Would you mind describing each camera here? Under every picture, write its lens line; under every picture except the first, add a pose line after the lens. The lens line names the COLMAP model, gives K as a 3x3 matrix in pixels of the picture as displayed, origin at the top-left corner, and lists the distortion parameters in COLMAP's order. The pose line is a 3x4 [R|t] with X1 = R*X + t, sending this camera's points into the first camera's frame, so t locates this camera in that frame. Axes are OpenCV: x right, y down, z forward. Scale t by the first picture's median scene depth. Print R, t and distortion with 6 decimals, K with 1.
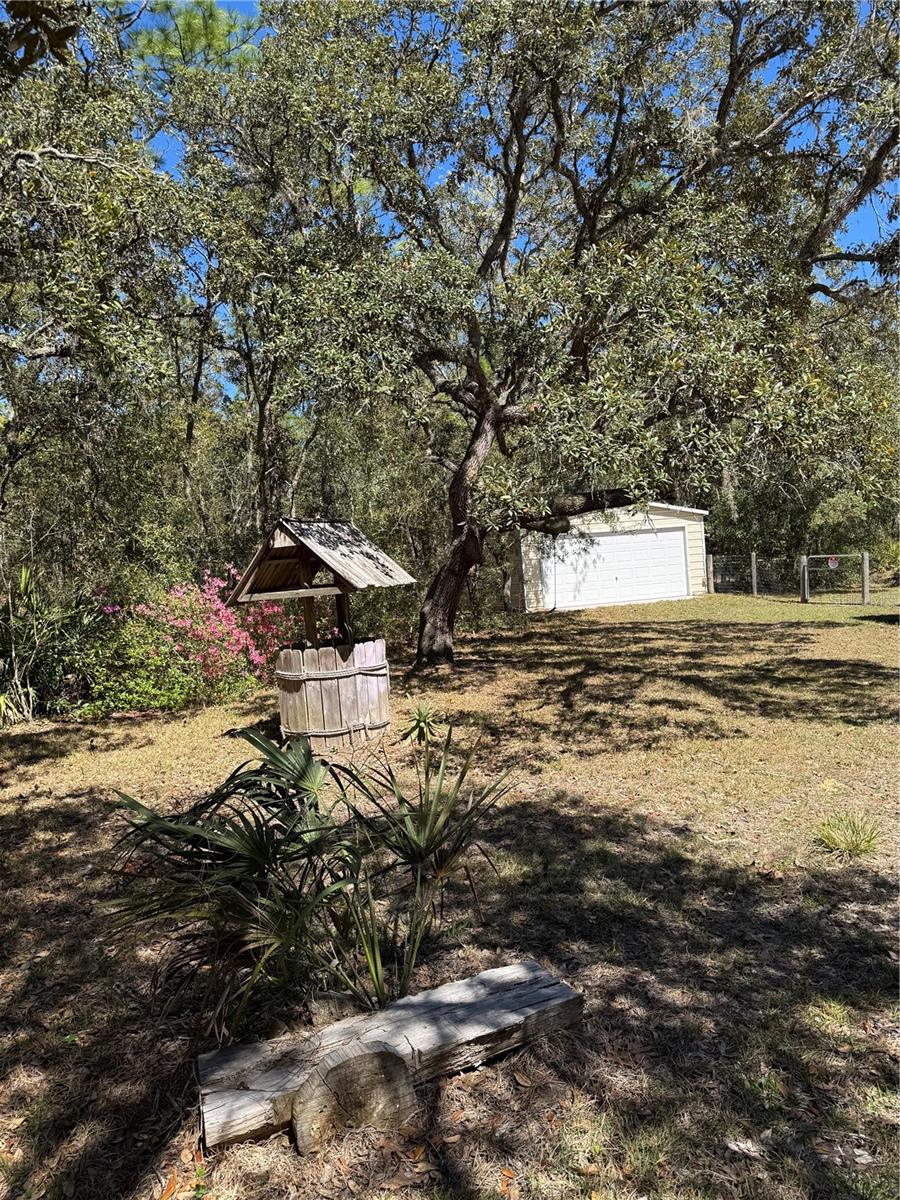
lens RADIAL K [[835.6, 0, 448.3], [0, 835.6, 612.4], [0, 0, 1]] dist [0.158075, -0.262568]
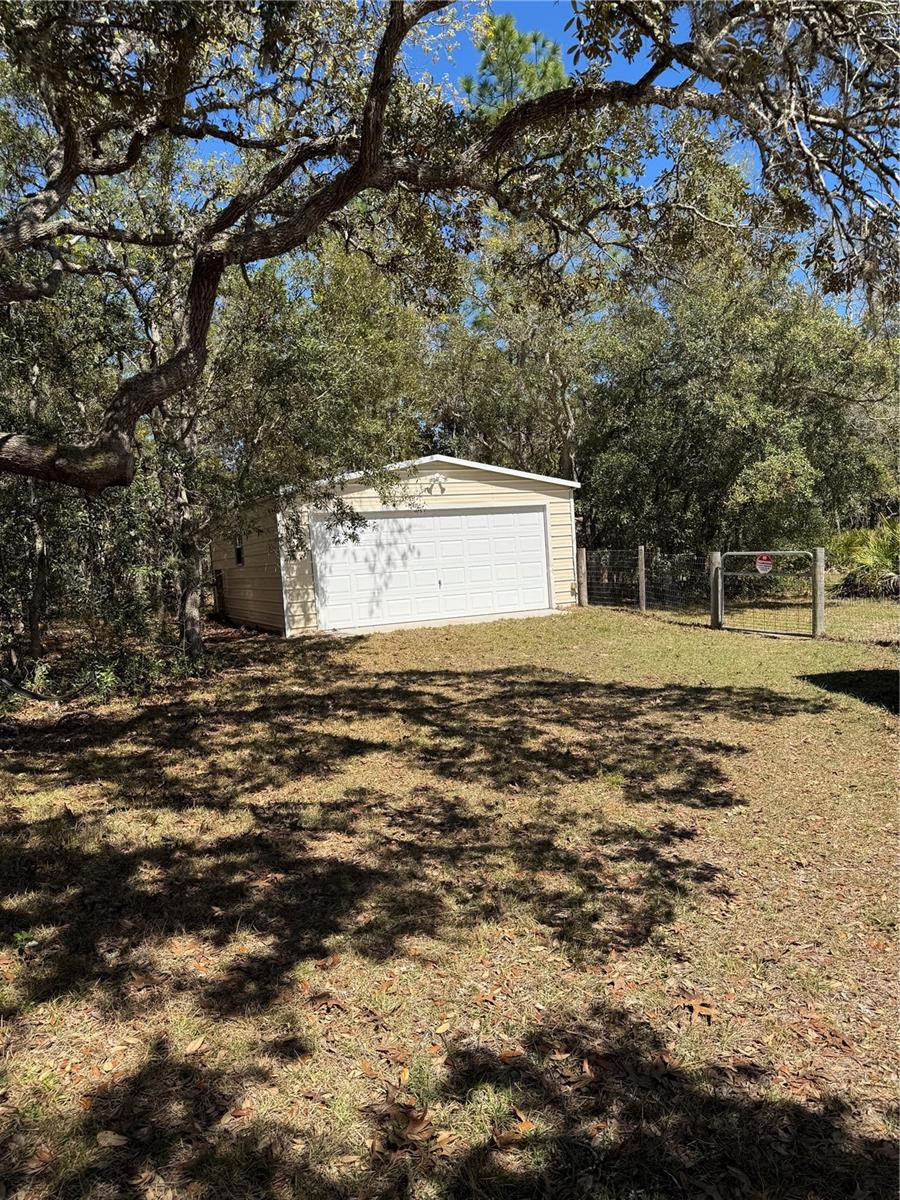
lens RADIAL K [[835.6, 0, 448.3], [0, 835.6, 612.4], [0, 0, 1]] dist [0.158075, -0.262568]
pose [[0.996584, 0.006837, 0.082302, 0.159135], [-0.007791, 0.999906, 0.011277, -0.025717], [-0.082217, -0.011880, 0.996544, 0.370952]]
